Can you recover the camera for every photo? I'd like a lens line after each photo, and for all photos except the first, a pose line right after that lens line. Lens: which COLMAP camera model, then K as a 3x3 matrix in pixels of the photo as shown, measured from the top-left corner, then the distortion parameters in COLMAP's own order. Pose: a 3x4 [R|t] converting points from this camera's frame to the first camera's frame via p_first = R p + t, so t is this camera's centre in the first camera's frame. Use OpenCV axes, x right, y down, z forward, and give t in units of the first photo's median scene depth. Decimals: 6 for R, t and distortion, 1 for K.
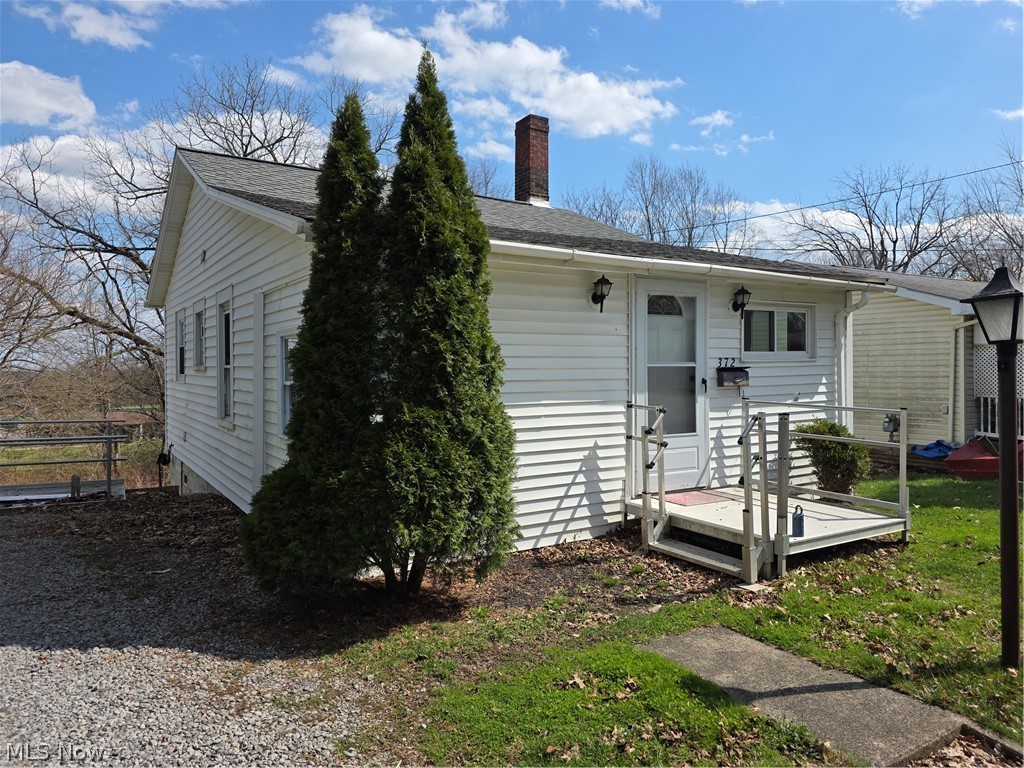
lens RADIAL K [[668.7, 0, 512.0], [0, 668.7, 384.0], [0, 0, 1]] dist [0.083543, -0.063591]
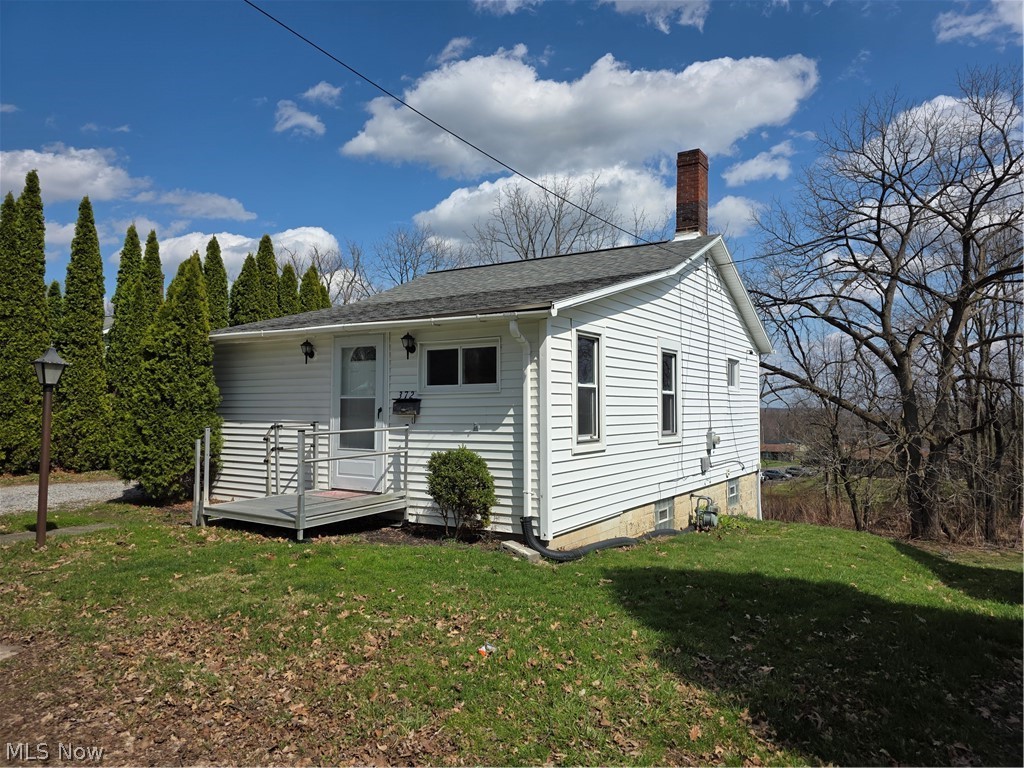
lens RADIAL K [[668.7, 0, 512.0], [0, 668.7, 384.0], [0, 0, 1]] dist [0.083543, -0.063591]
pose [[0.436476, -0.026887, -0.899314, 1.528414], [-0.024498, 0.998828, -0.041752, -0.006078], [0.899382, 0.040256, 0.435306, 0.655077]]
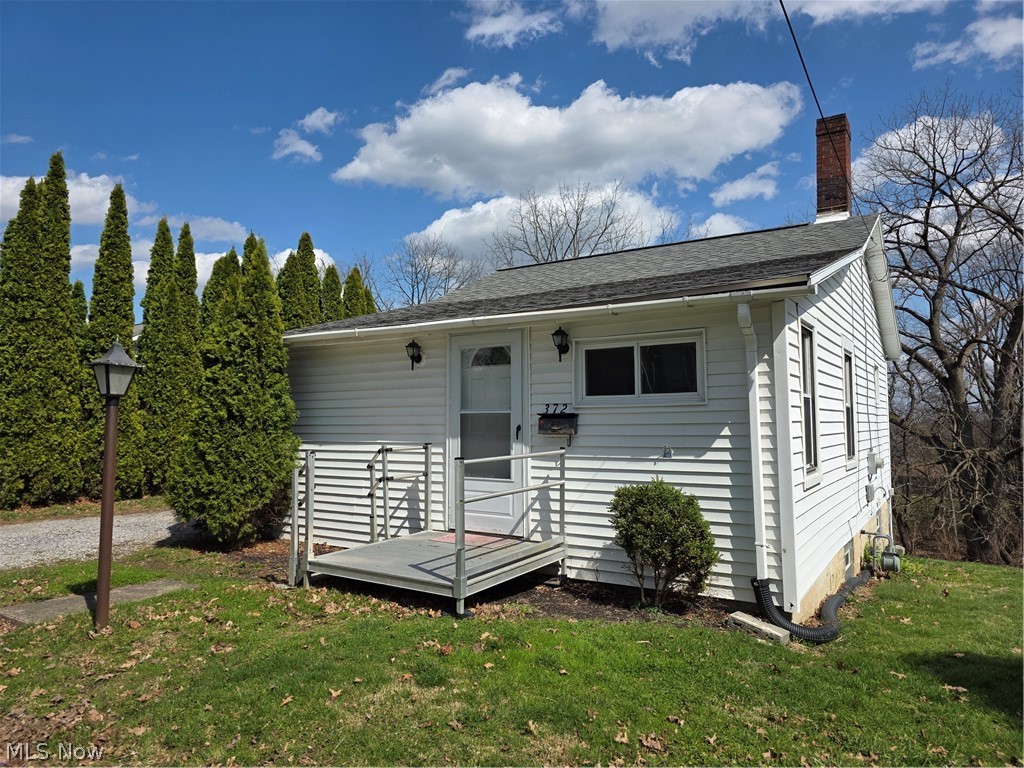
lens RADIAL K [[668.7, 0, 512.0], [0, 668.7, 384.0], [0, 0, 1]] dist [0.083543, -0.063591]
pose [[0.435646, -0.049495, -0.898756, 1.152681], [-0.019618, 0.997728, -0.064454, -0.005094], [0.899904, 0.045711, 0.433685, 0.551055]]
